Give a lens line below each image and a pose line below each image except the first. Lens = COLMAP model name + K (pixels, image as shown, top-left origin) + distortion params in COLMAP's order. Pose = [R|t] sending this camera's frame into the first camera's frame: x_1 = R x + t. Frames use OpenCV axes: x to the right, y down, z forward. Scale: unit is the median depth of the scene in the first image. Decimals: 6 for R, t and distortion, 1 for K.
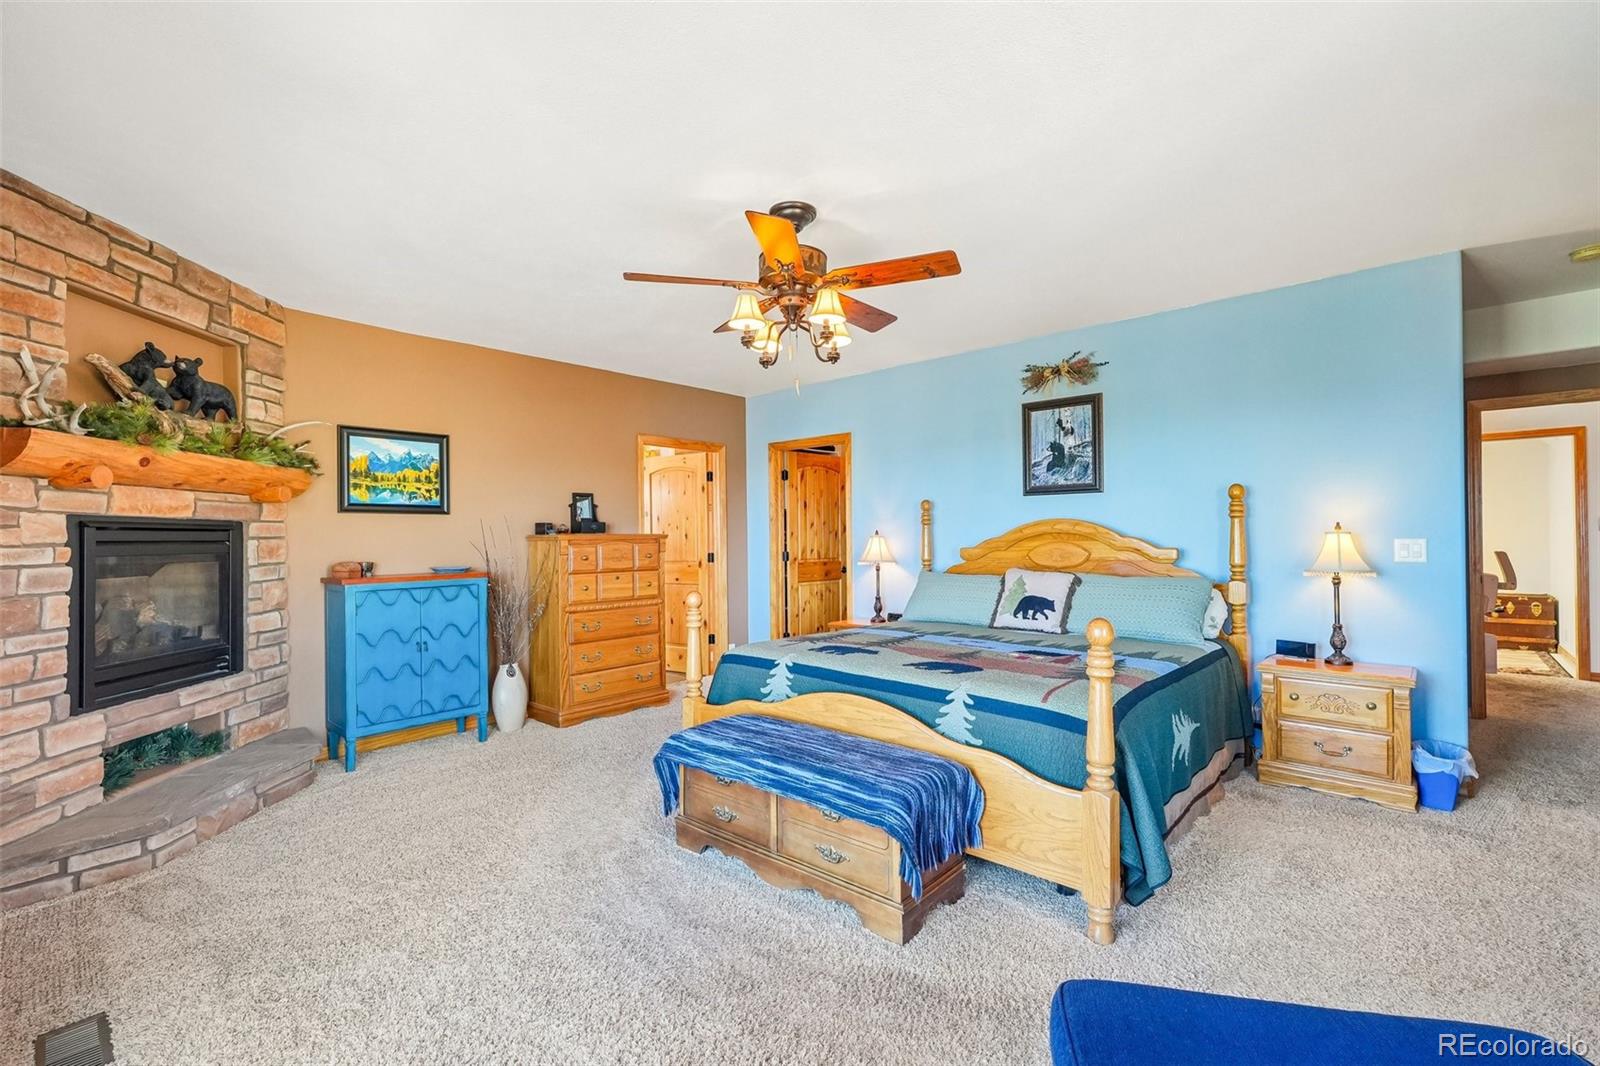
lens RADIAL K [[691.9, 0, 803.3], [0, 691.9, 532.2], [0, 0, 1]] dist [-0.002335, 0.001285]
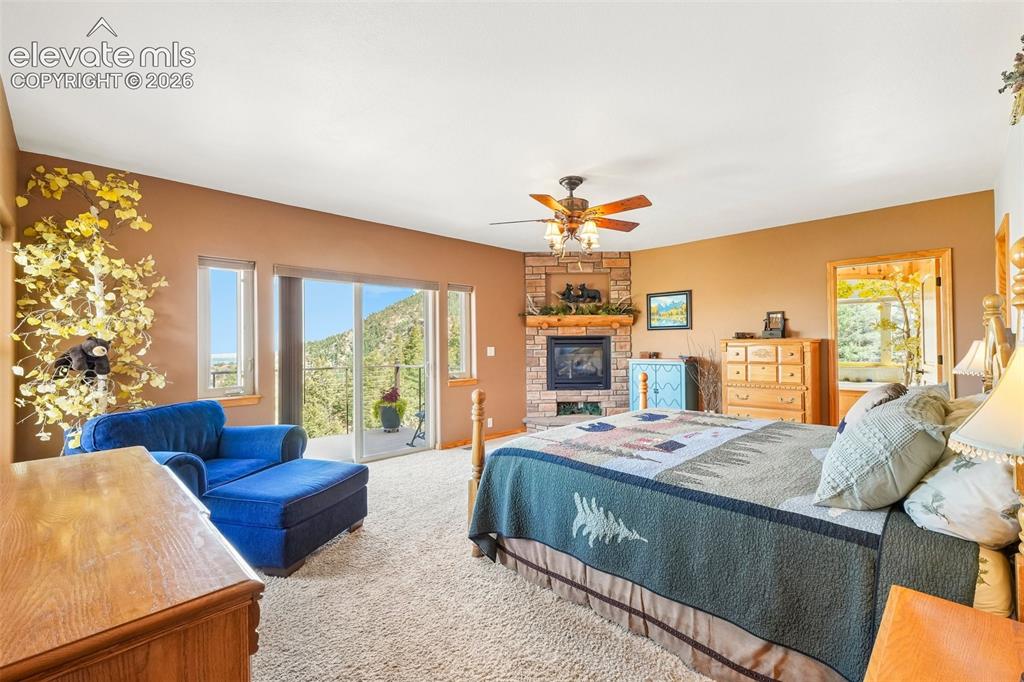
lens RADIAL K [[442.8, 0, 514.1], [0, 442.8, 340.5], [0, 0, 1]] dist [-0.002335, 0.001285]
pose [[-0.043193, 0.005146, -0.999054, 0.984497], [0.018237, 0.999824, 0.004361, -0.011468], [0.998900, -0.018032, -0.043279, 0.684314]]
